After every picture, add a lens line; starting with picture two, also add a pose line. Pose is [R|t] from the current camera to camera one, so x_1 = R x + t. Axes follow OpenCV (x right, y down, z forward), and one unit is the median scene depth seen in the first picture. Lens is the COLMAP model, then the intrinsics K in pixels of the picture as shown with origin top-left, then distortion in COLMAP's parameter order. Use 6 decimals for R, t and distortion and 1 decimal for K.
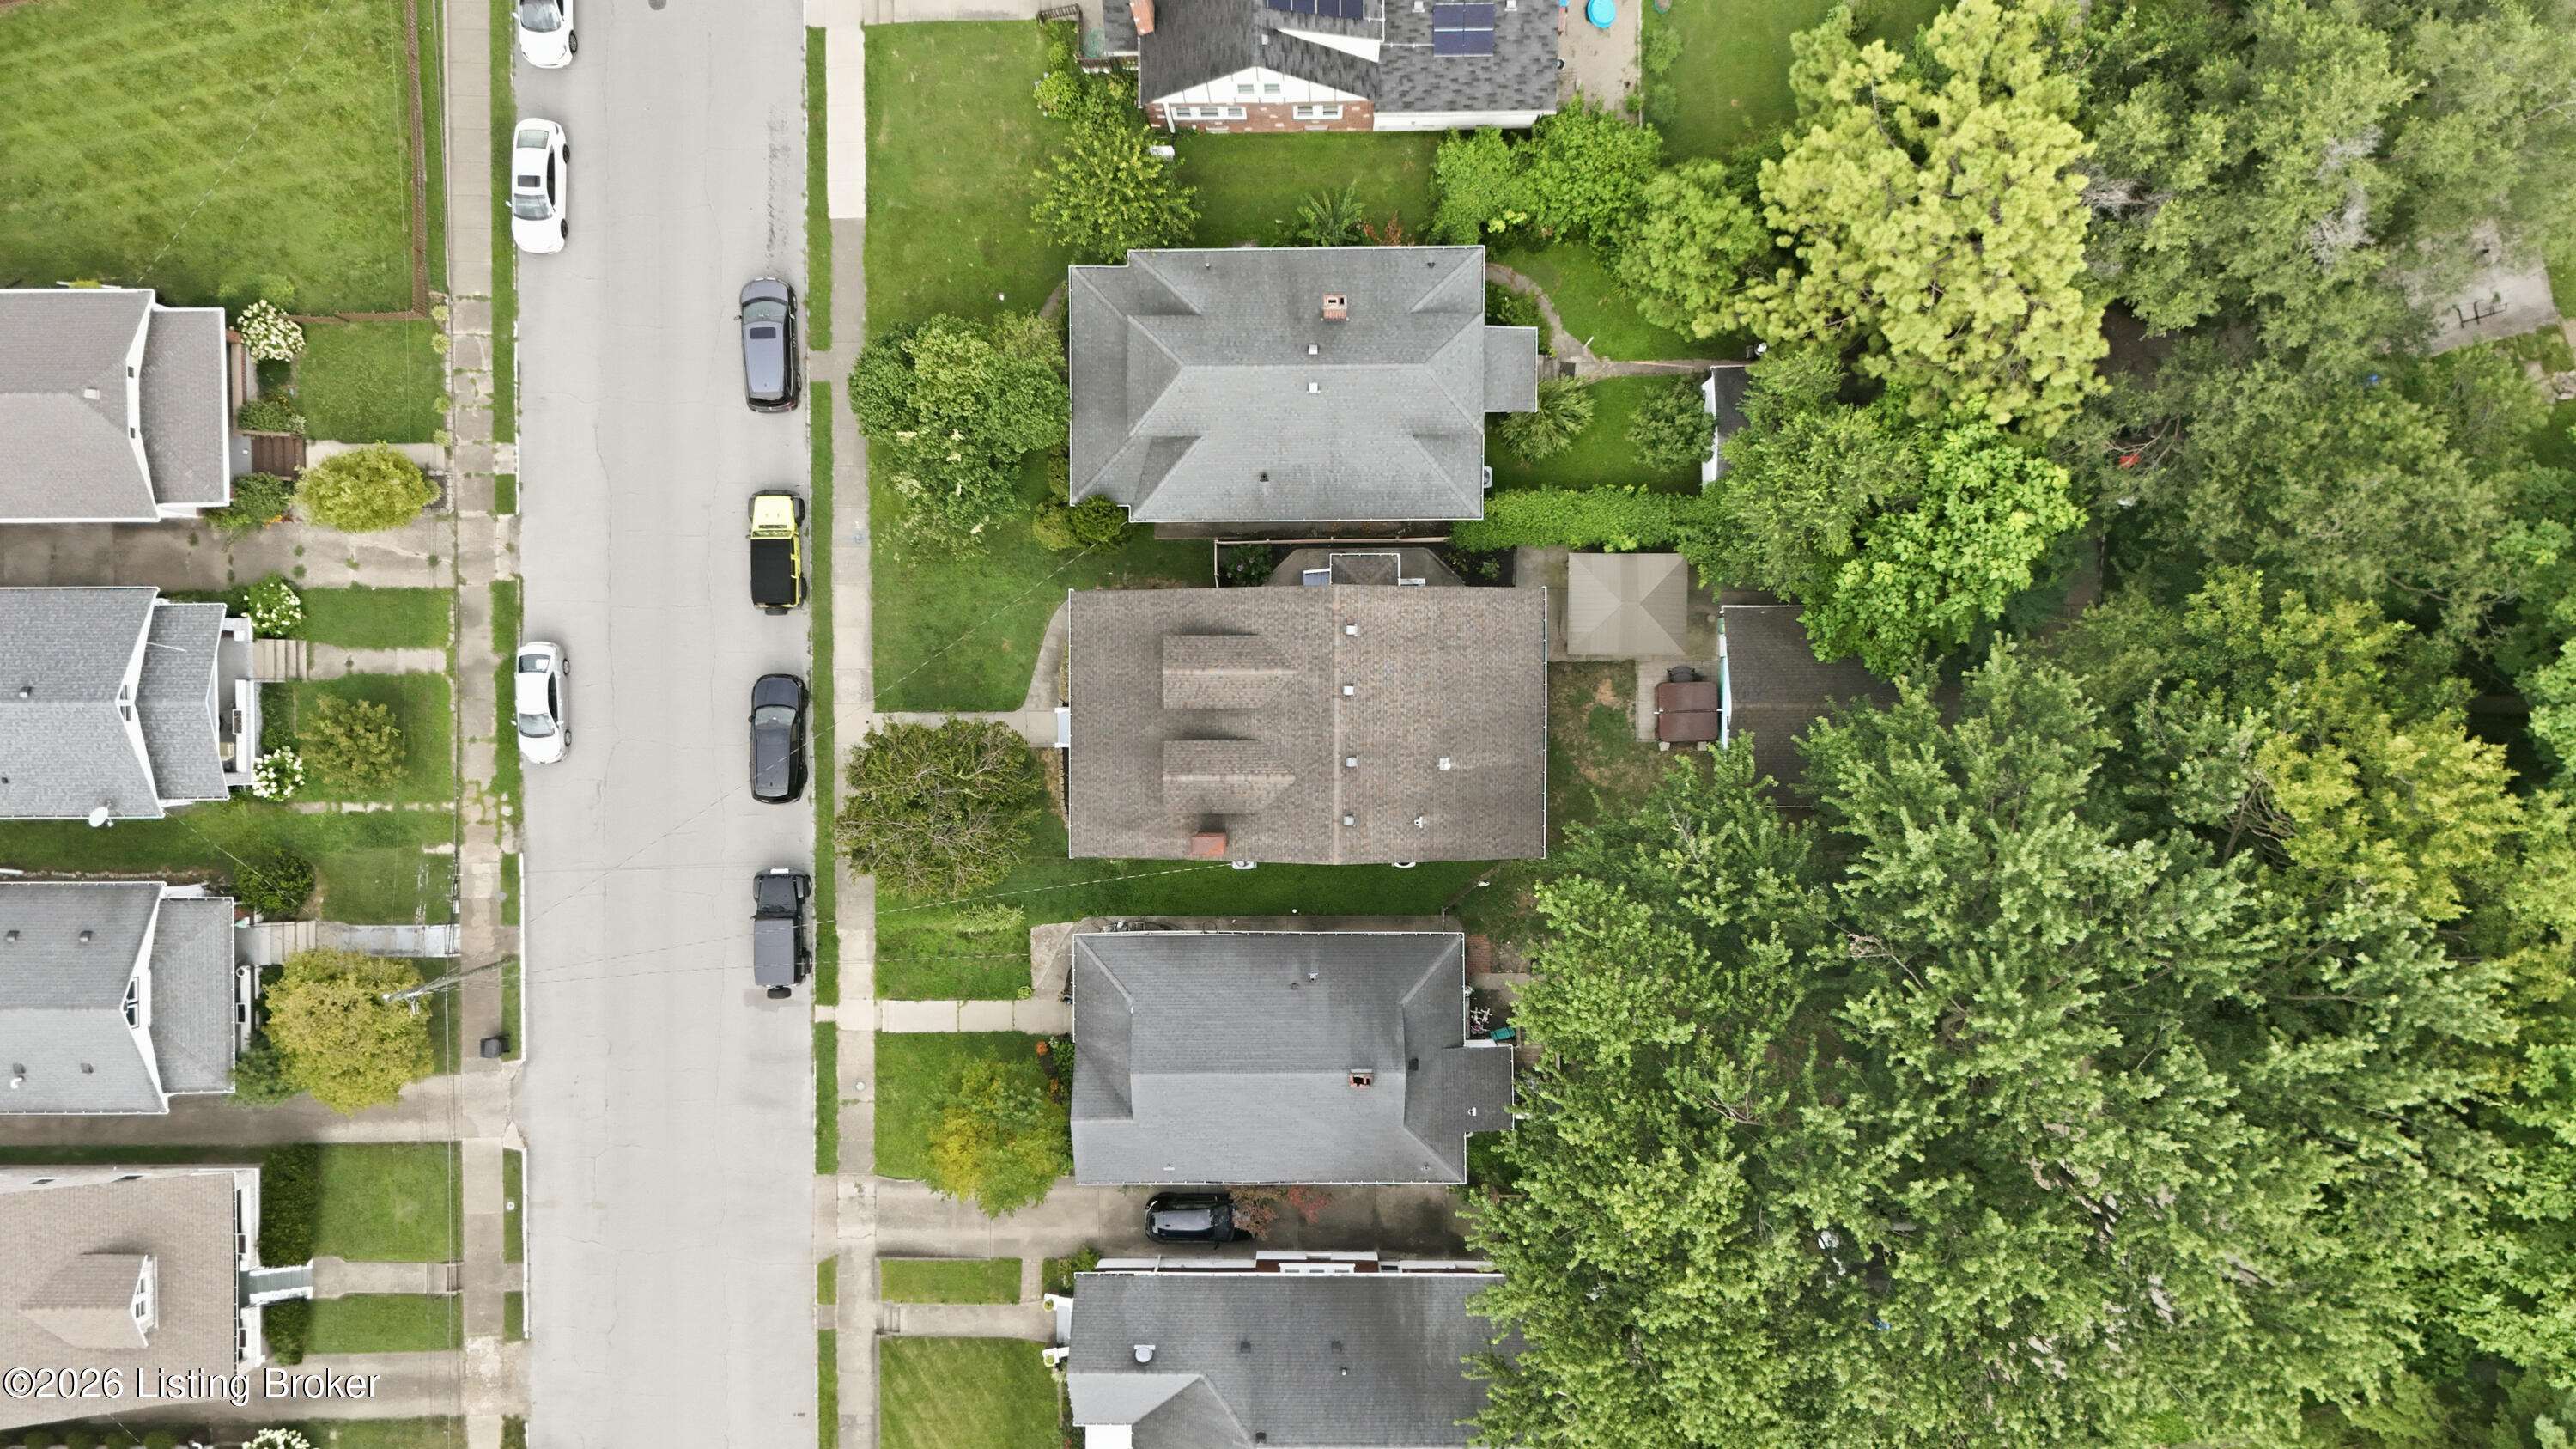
lens RADIAL K [[1918.3, 0, 1273.7], [0, 1918.3, 729.4], [0, 0, 1]] dist [0.090348, -0.060536]
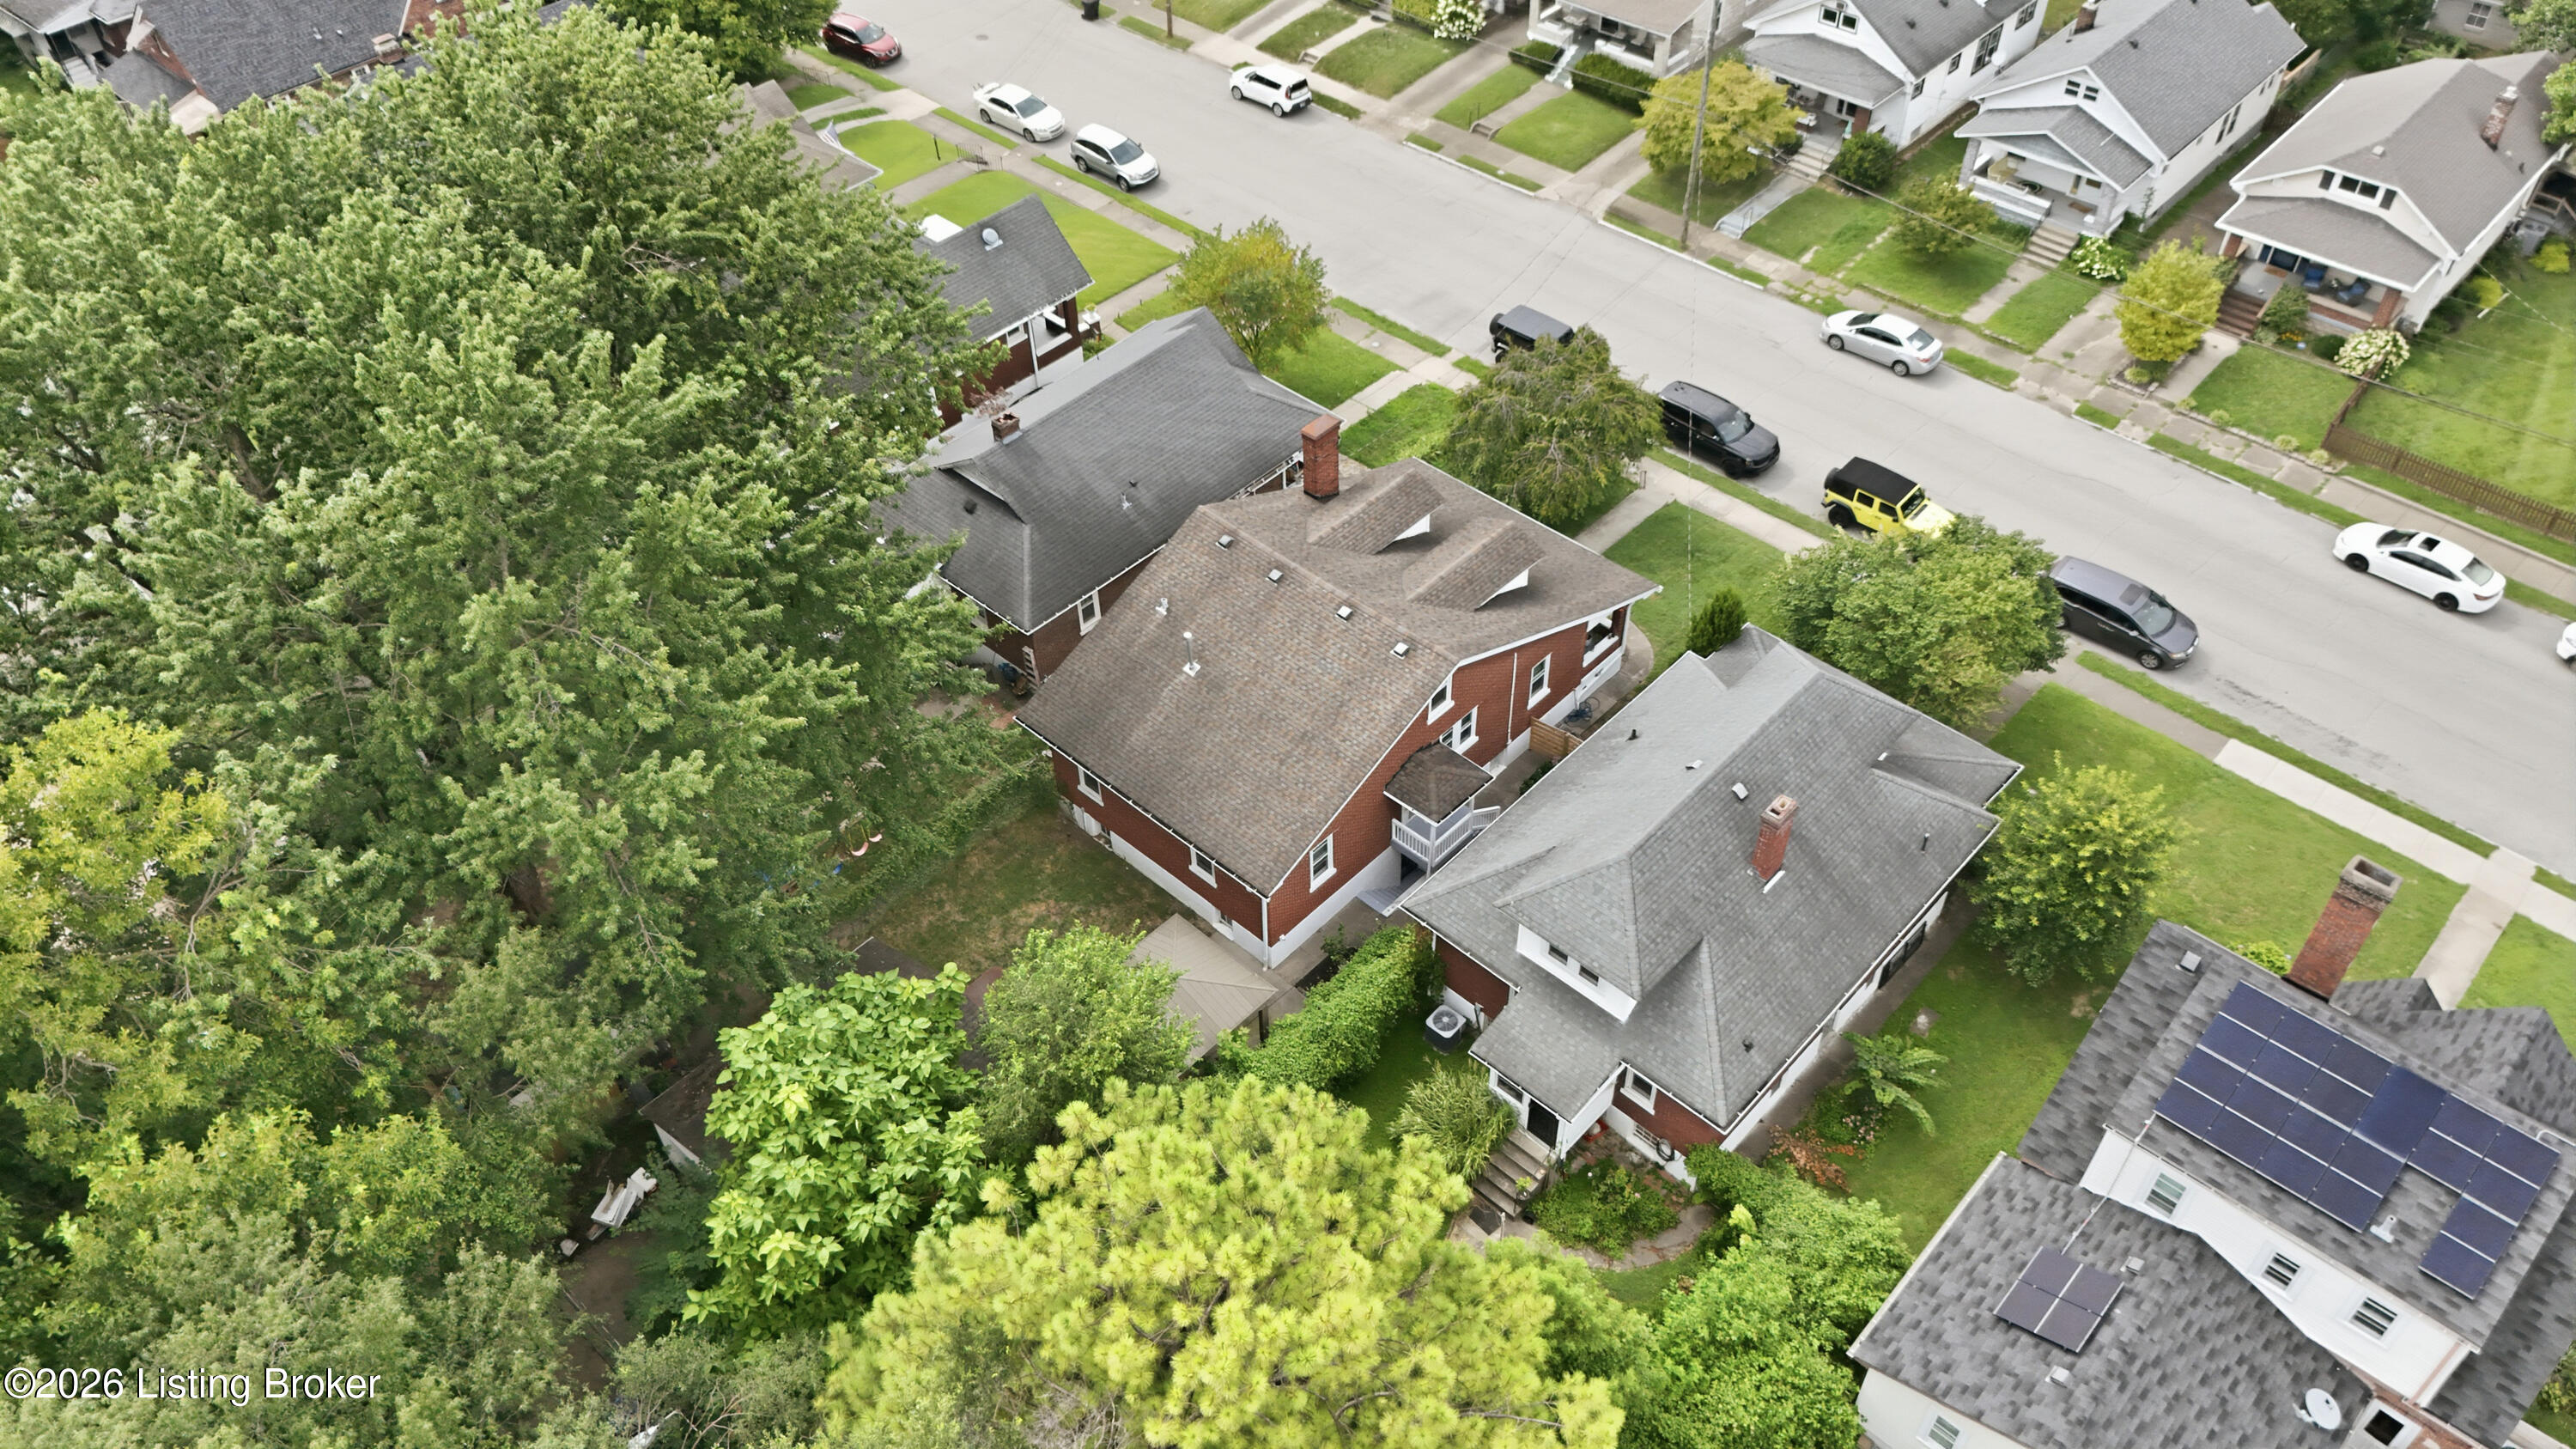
lens RADIAL K [[1918.3, 0, 1273.7], [0, 1918.3, 729.4], [0, 0, 1]] dist [0.090348, -0.060536]
pose [[-0.689808, 0.528615, -0.494703, 0.428070], [-0.723541, -0.479210, 0.496837, -0.374414], [0.025568, 0.700660, 0.713037, 0.423339]]
